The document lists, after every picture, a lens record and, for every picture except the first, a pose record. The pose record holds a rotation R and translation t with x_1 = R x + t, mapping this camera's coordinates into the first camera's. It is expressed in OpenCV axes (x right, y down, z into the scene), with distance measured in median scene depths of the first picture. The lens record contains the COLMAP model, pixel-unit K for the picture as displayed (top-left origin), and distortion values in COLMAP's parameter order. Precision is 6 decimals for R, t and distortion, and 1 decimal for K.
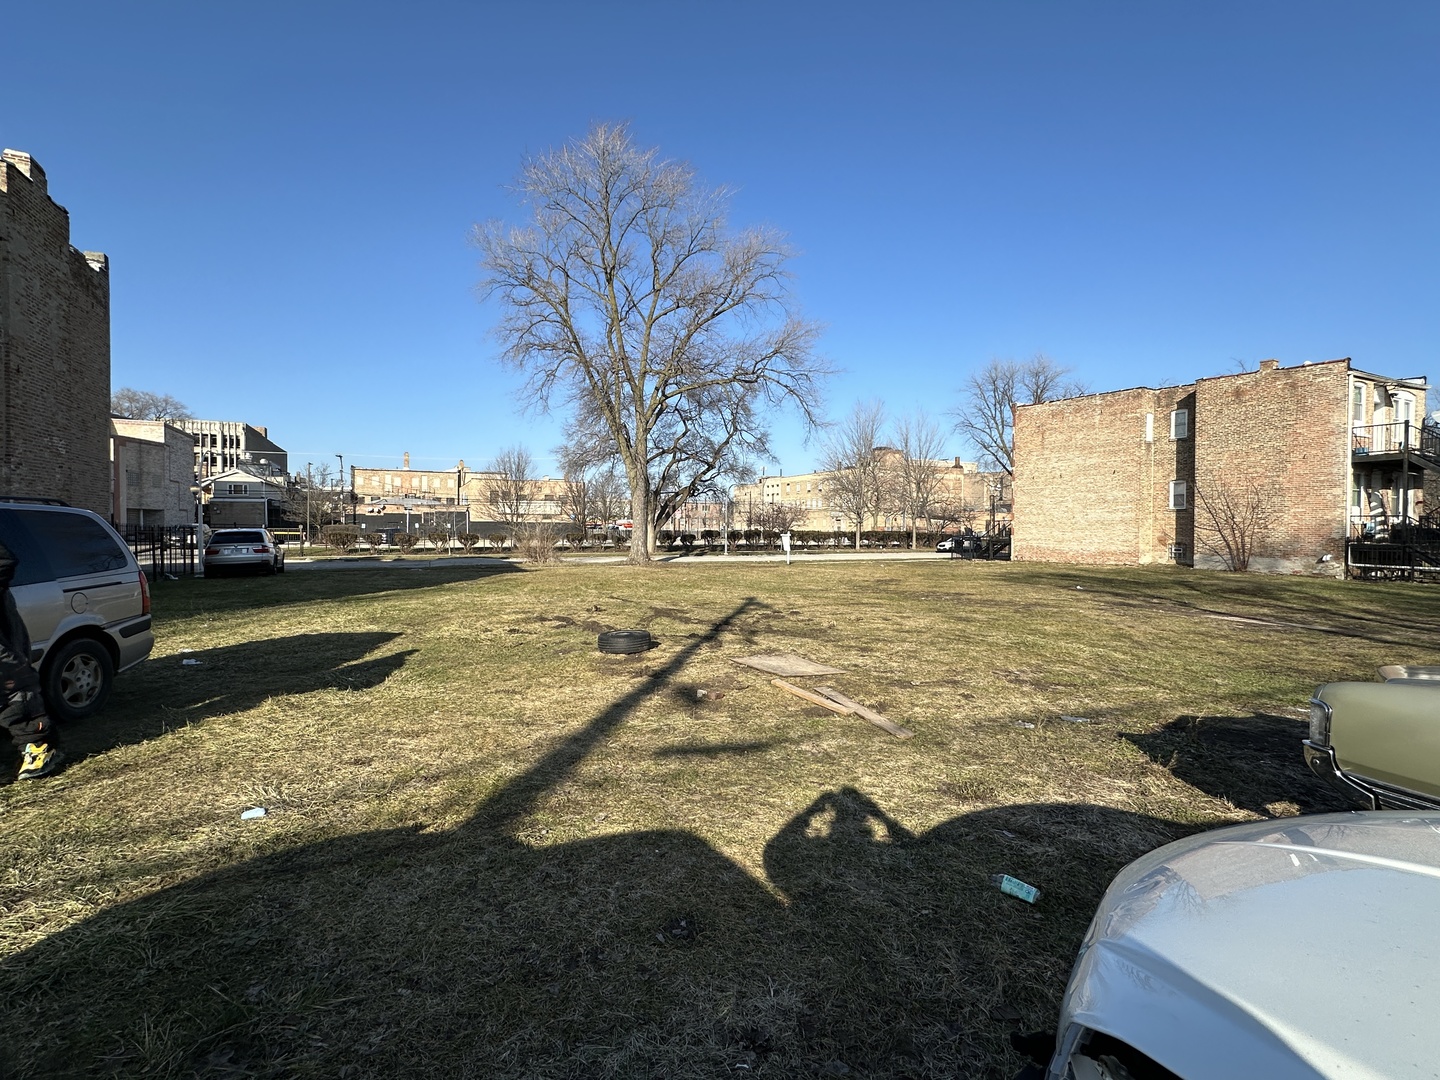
lens RADIAL K [[641.5, 0, 720.0], [0, 641.5, 540.0], [0, 0, 1]] dist [-0.001269, -0.000295]
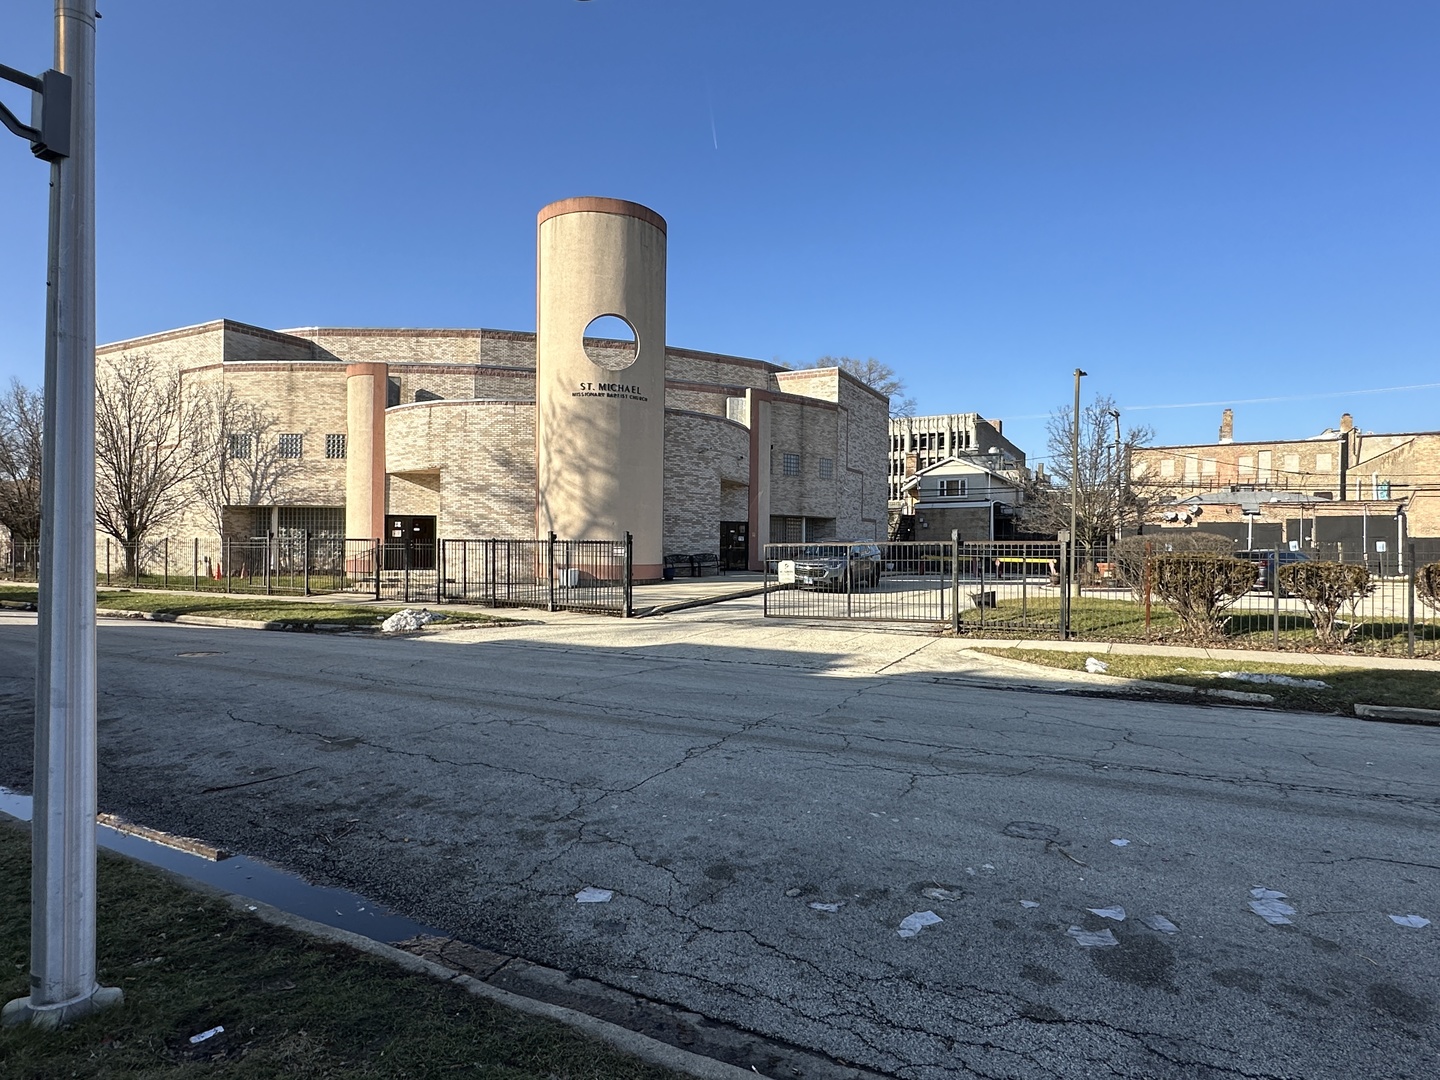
lens RADIAL K [[834.4, 0, 720.0], [0, 834.4, 540.0], [0, 0, 1]] dist [0.000806, 0.000903]
pose [[0.586281, -0.010558, -0.810039, -0.222390], [-0.021655, 0.999354, -0.028699, -0.002372], [0.809818, 0.034367, 0.585673, 0.331555]]
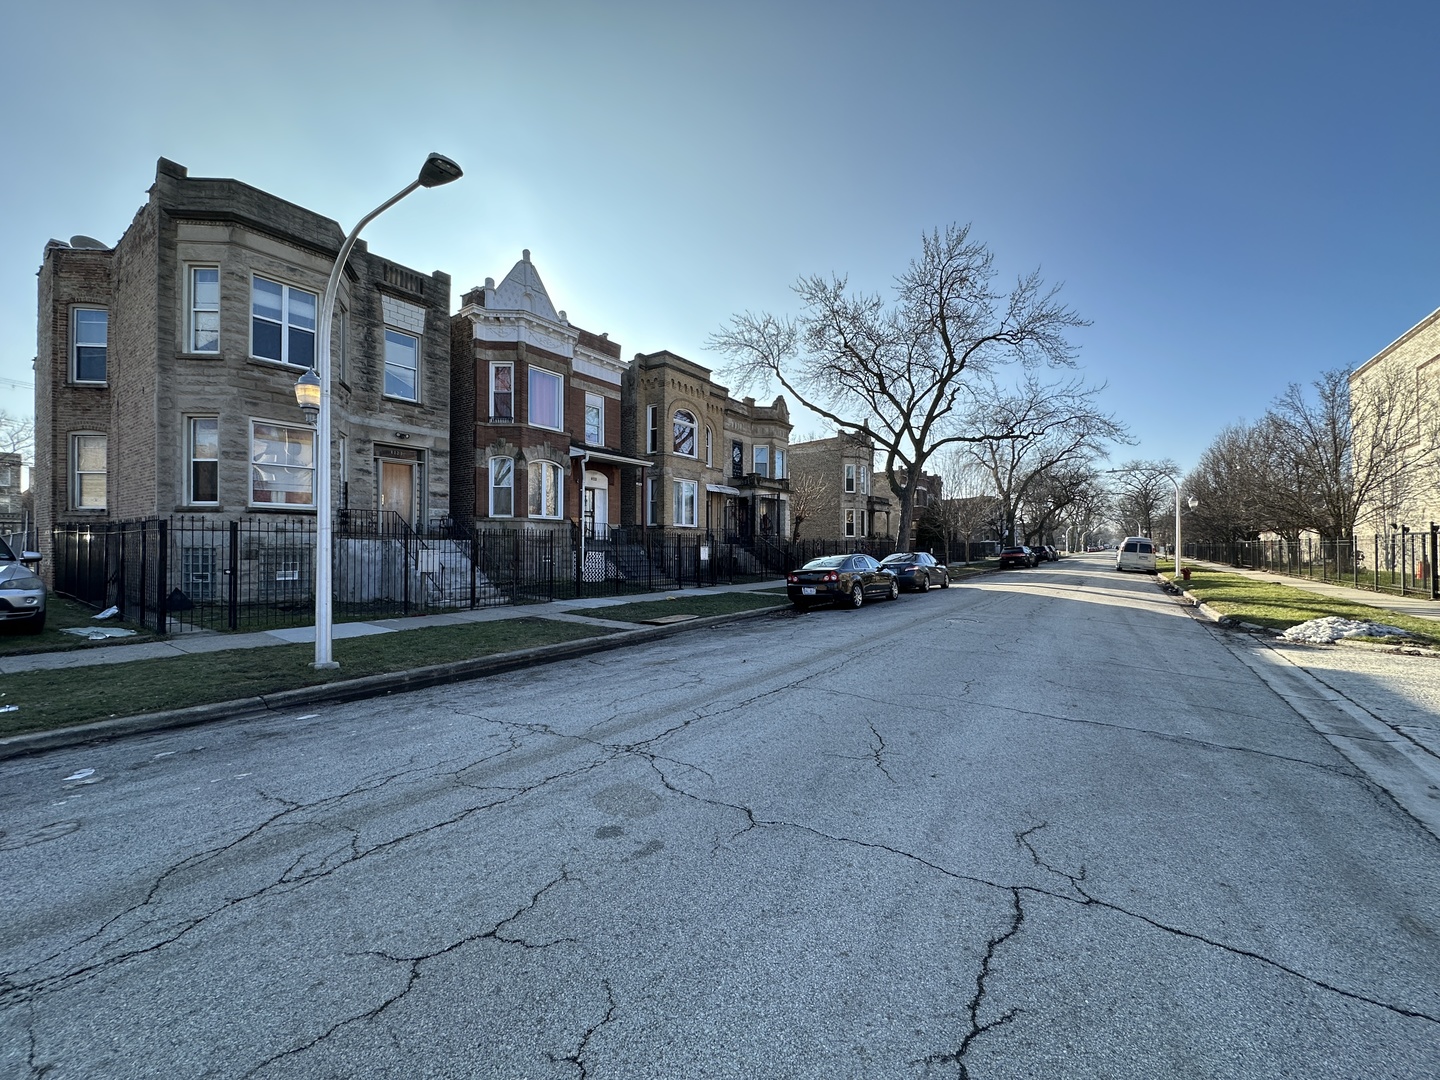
lens RADIAL K [[571.8, 0, 720.0], [0, 571.8, 540.0], [0, 0, 1]] dist [0.000312, 0.000270]
pose [[-0.873257, -0.010014, -0.487158, -0.531945], [-0.012411, 0.999922, 0.001693, -0.009255], [0.487103, 0.007524, -0.873312, 0.929194]]
